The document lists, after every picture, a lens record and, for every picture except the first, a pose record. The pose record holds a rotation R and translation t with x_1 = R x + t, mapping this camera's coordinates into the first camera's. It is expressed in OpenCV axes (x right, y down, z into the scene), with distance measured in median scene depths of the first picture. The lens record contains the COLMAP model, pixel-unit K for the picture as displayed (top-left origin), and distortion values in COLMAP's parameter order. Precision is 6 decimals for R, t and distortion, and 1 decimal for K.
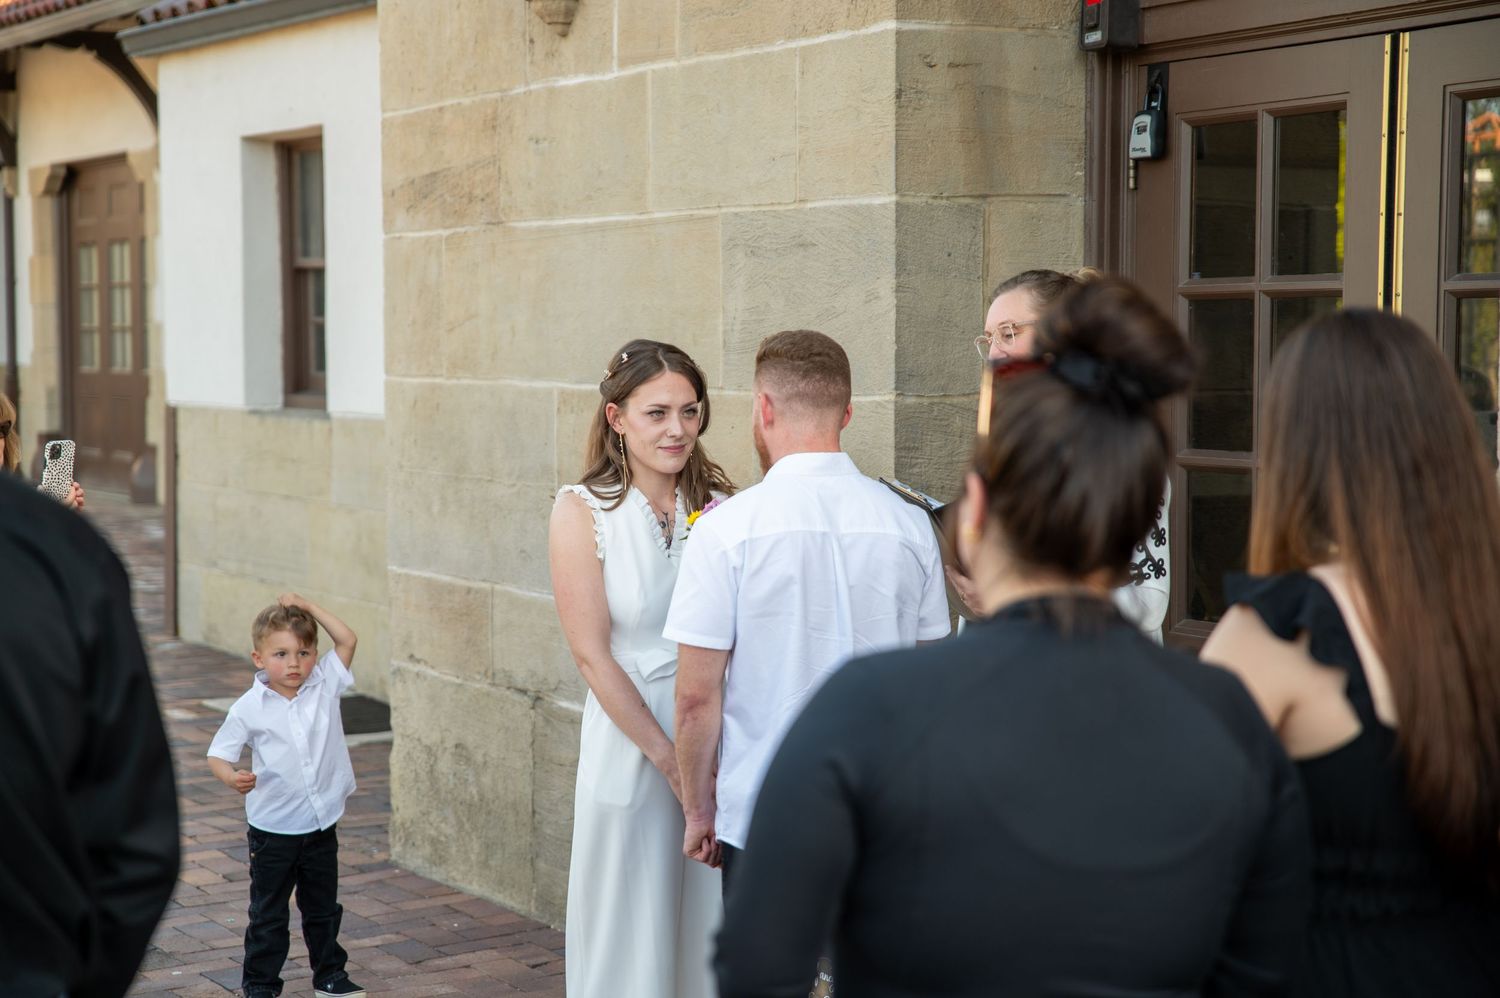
lens RADIAL K [[2812.0, 0, 750.0], [0, 2812.0, 499.0], [0, 0, 1]] dist [0.213715, 0.266980]
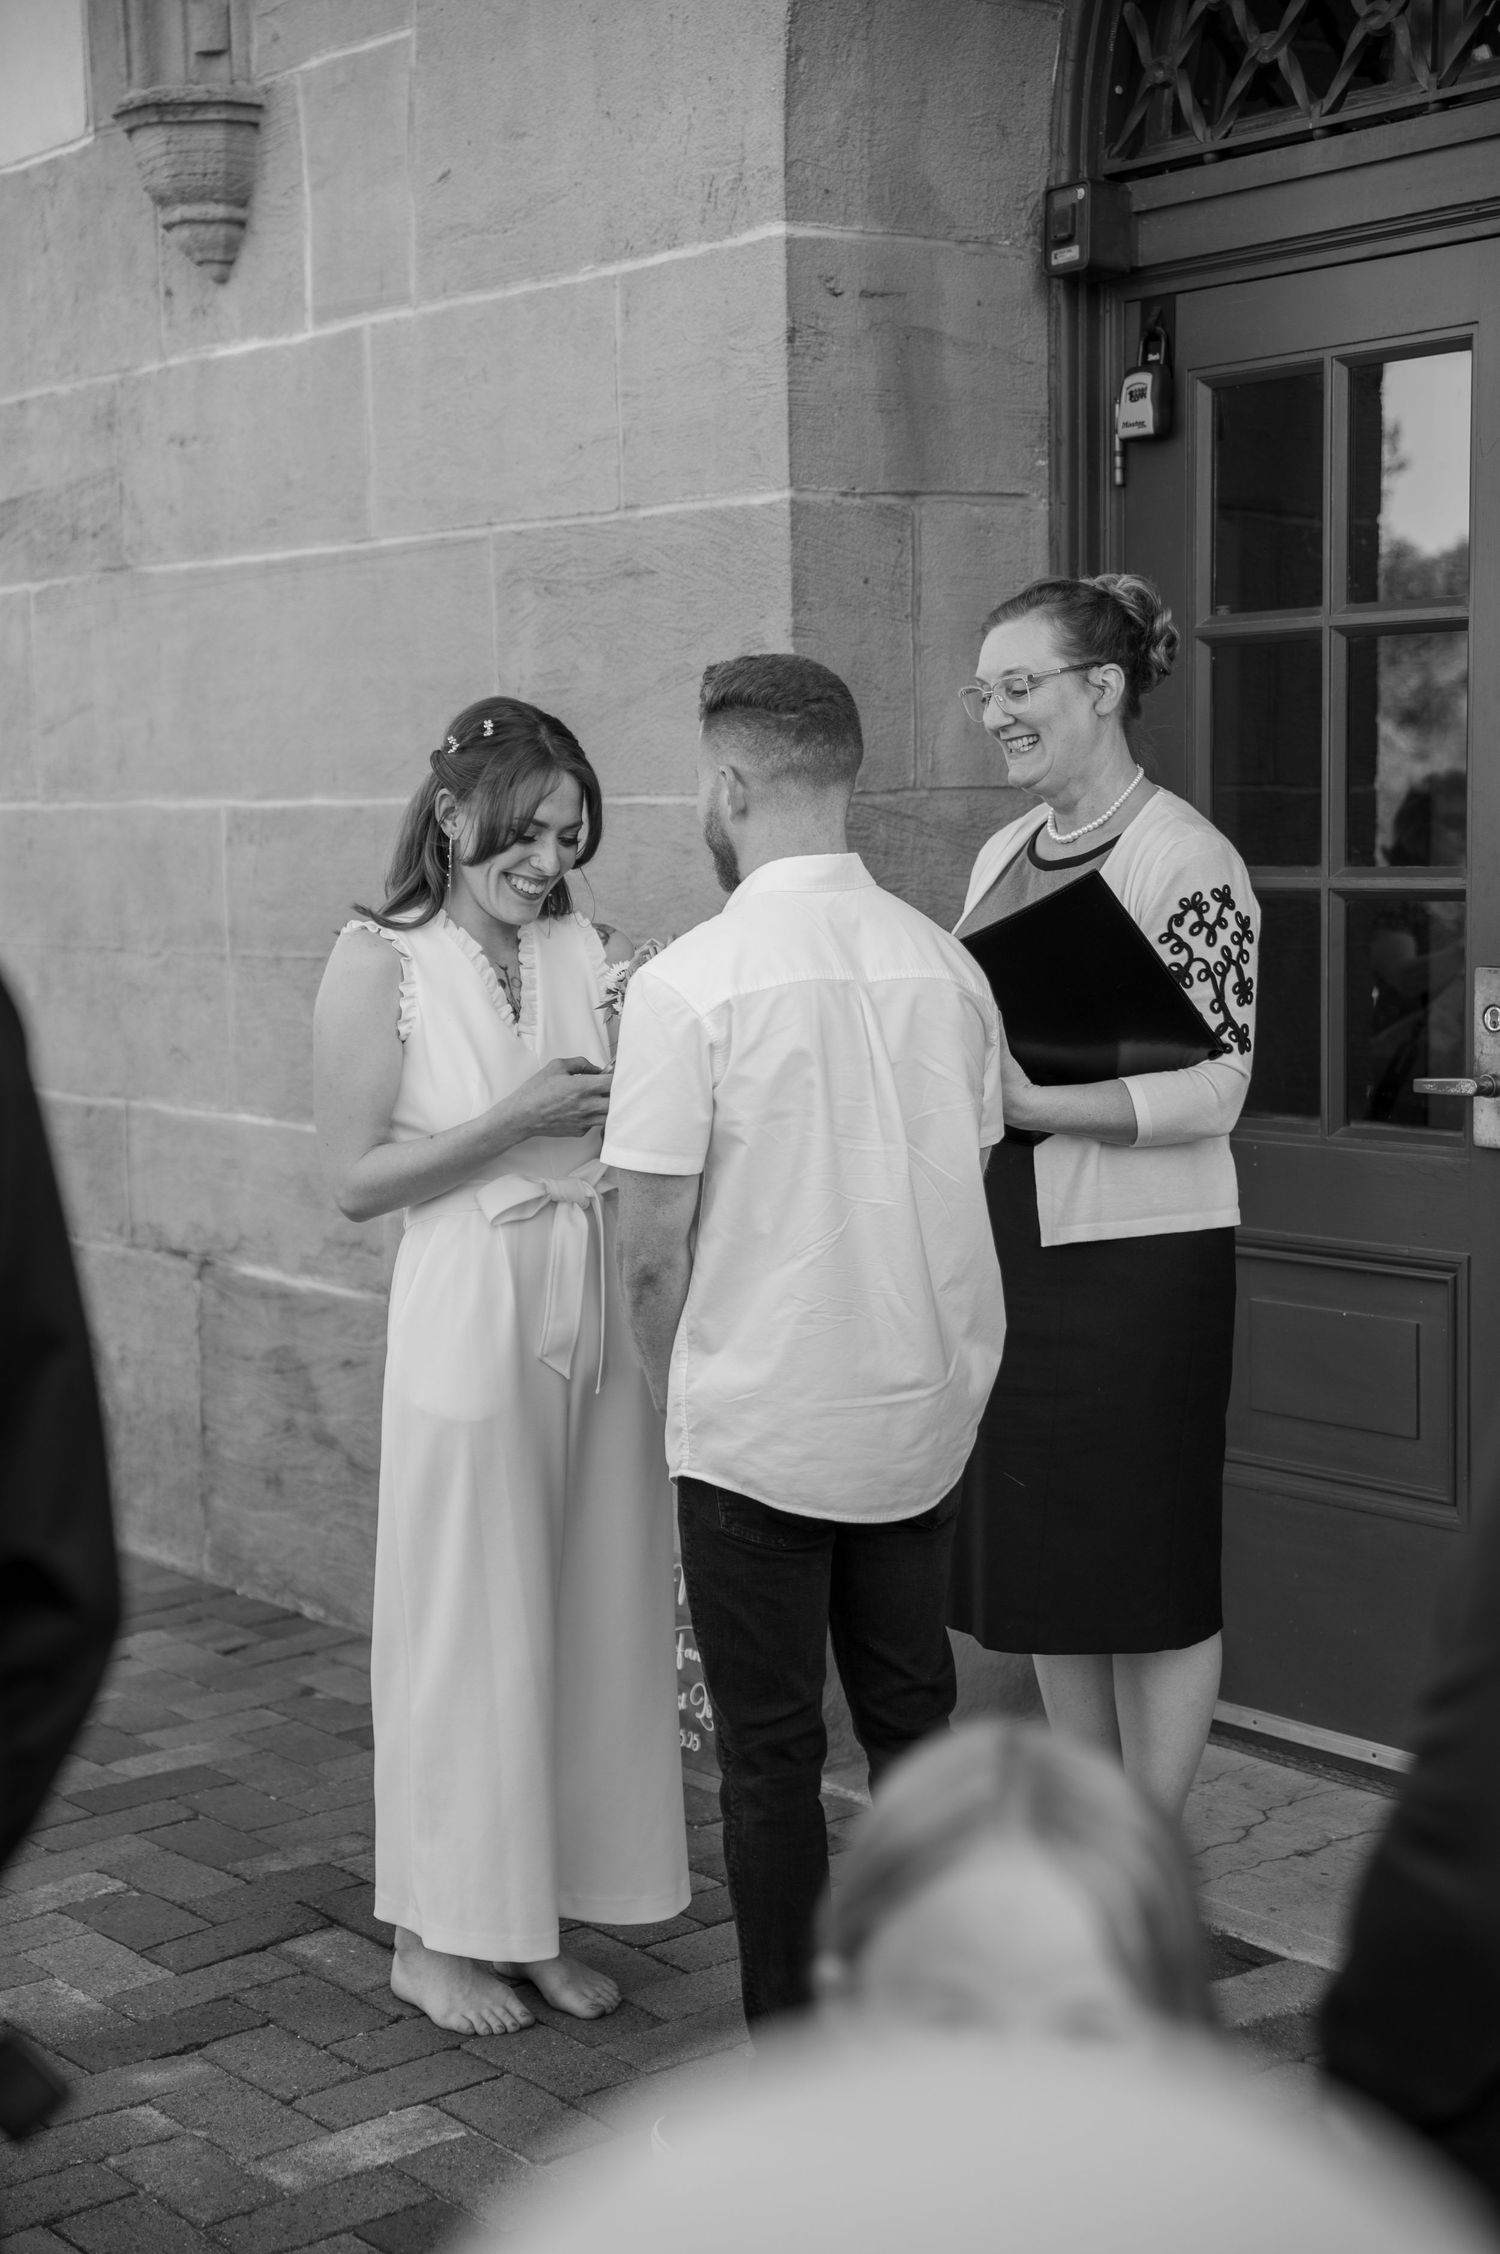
lens RADIAL K [[3447.8, 0, 750.0], [0, 3447.8, 1127.0], [0, 0, 1]] dist [0.054058, 0.573246]
pose [[0.990399, -0.029738, 0.135005, -0.065658], [0.024711, 0.998943, 0.038761, 0.009497], [-0.136015, -0.035053, 0.990087, 0.173659]]
